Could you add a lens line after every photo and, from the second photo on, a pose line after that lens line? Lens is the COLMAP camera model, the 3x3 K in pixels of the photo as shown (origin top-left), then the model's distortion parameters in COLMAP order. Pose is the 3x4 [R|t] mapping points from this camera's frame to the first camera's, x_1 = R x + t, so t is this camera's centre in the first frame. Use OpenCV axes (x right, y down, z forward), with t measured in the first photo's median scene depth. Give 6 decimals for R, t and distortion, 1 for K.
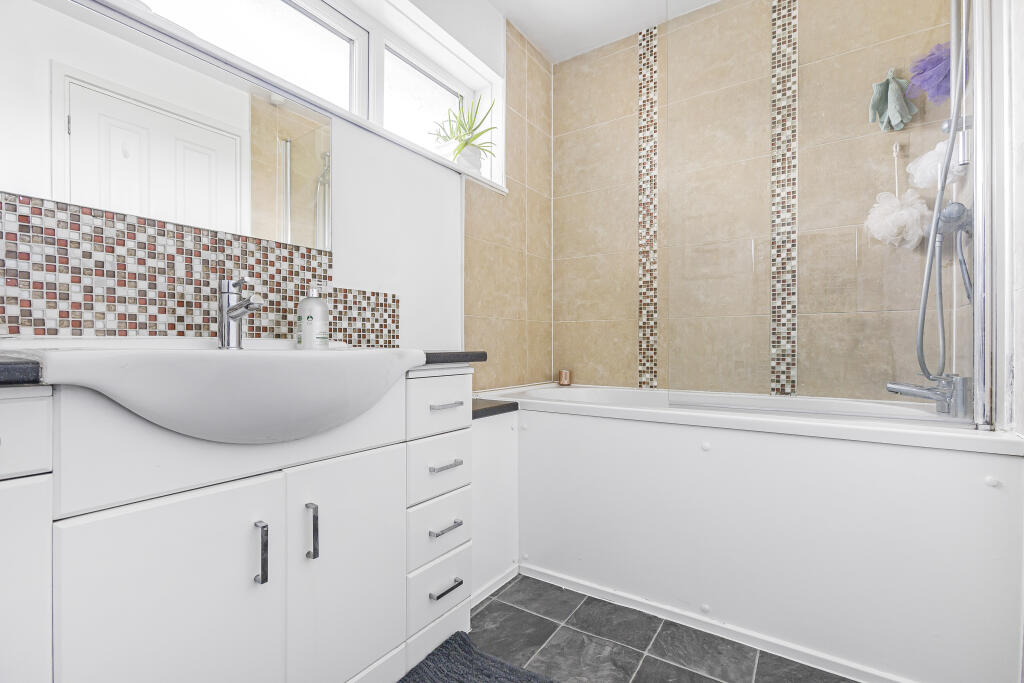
lens RADIAL K [[464.3, 0, 510.8], [0, 464.3, 344.0], [0, 0, 1]] dist [-0.001202, 0.001525]
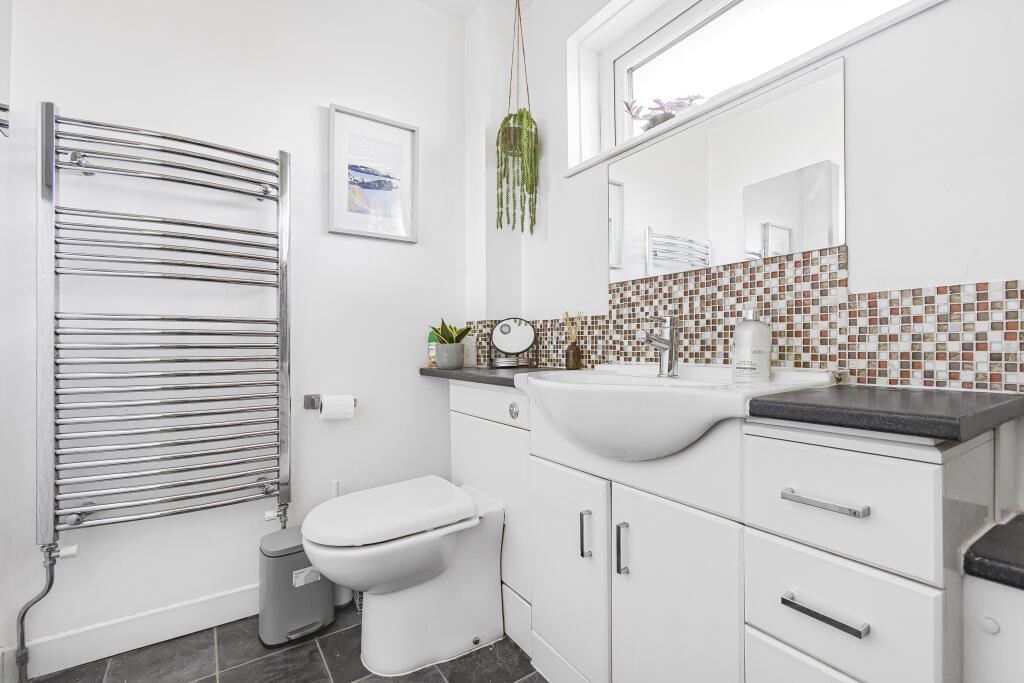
lens RADIAL K [[464.3, 0, 510.3], [0, 464.3, 345.1], [0, 0, 1]] dist [-0.001202, 0.001525]
pose [[-0.384233, 0.001648, -0.923235, 0.537345], [0.010851, 0.999937, -0.002731, -0.057892], [0.923172, -0.011067, -0.384227, 0.933108]]
